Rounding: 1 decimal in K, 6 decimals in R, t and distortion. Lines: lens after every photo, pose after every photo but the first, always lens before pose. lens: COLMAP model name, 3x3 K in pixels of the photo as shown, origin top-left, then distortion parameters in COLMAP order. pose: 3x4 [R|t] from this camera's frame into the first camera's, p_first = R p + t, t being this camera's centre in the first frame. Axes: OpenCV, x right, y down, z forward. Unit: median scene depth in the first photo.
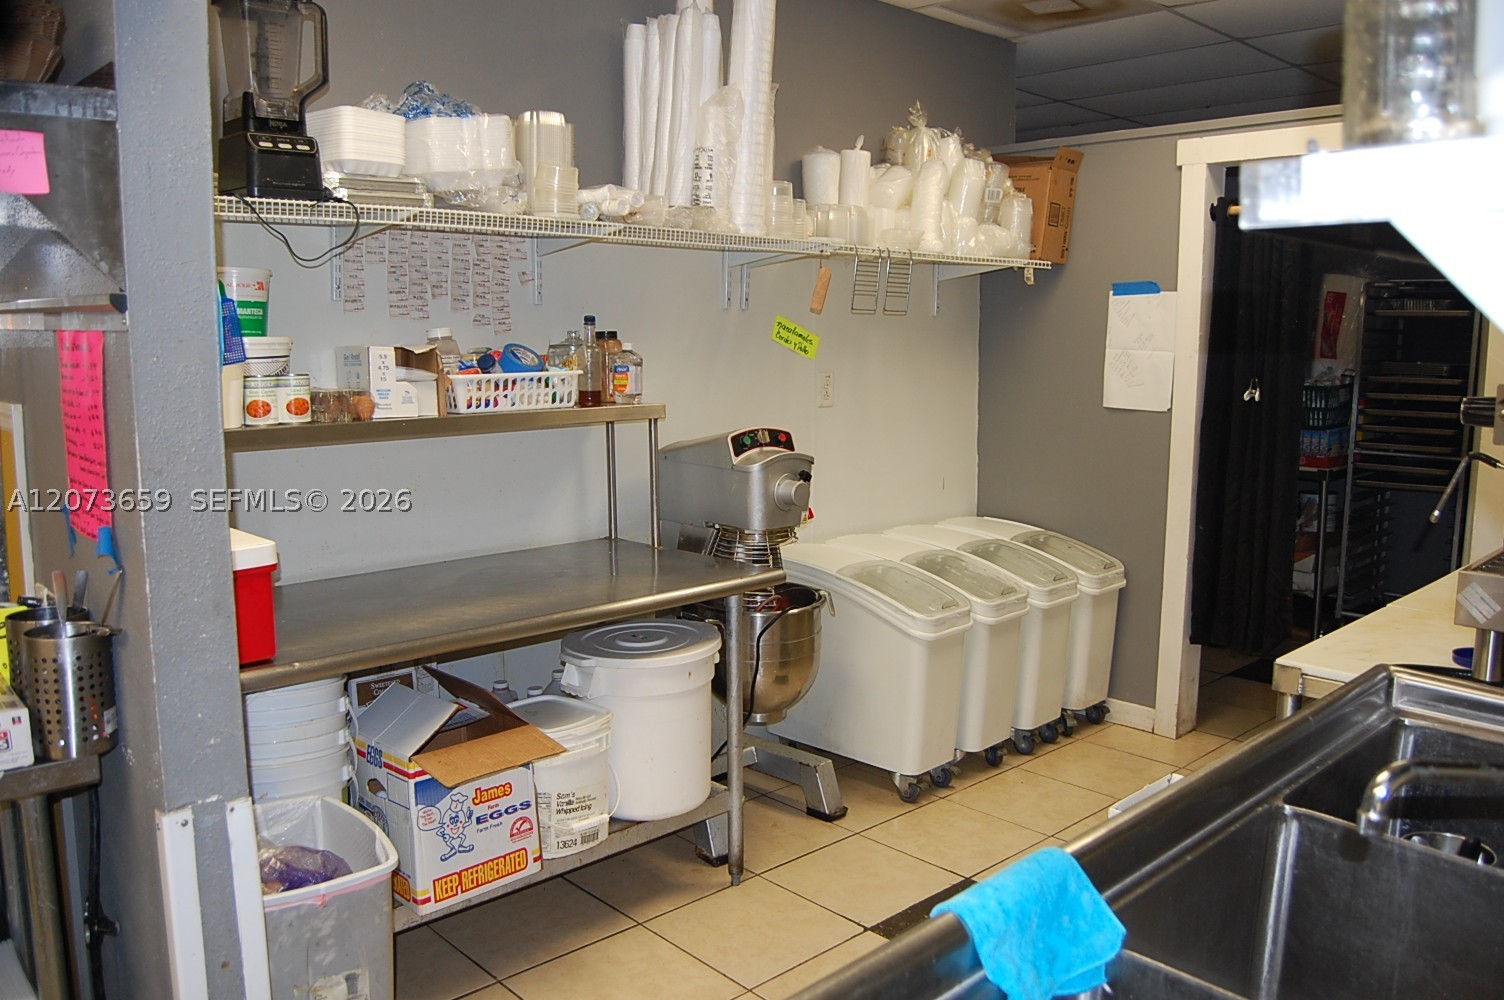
lens RADIAL K [[1177.7, 0, 749.5], [0, 1177.7, 502.4], [0, 0, 1]] dist [-0.093308, 0.035749]
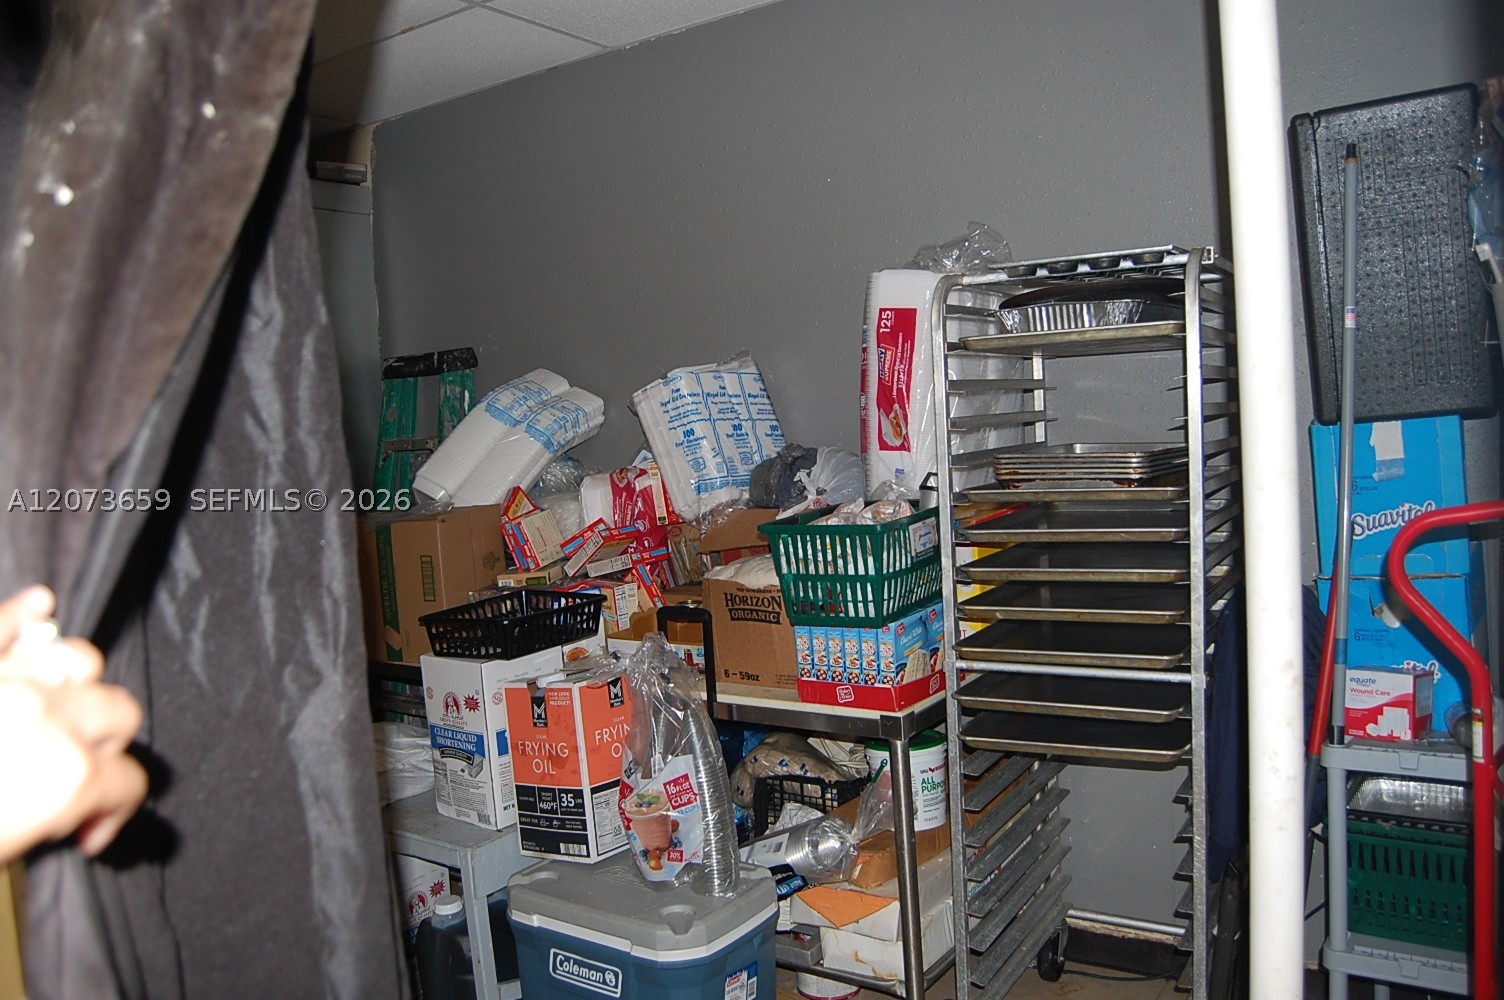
lens RADIAL K [[1177.7, 0, 753.3], [0, 1177.7, 495.7], [0, 0, 1]] dist [-0.093308, 0.035749]
pose [[0.974650, -0.078492, 0.209513, 0.362177], [0.094708, 0.993145, -0.068507, -0.084048], [-0.202700, 0.086613, 0.975403, 0.577860]]
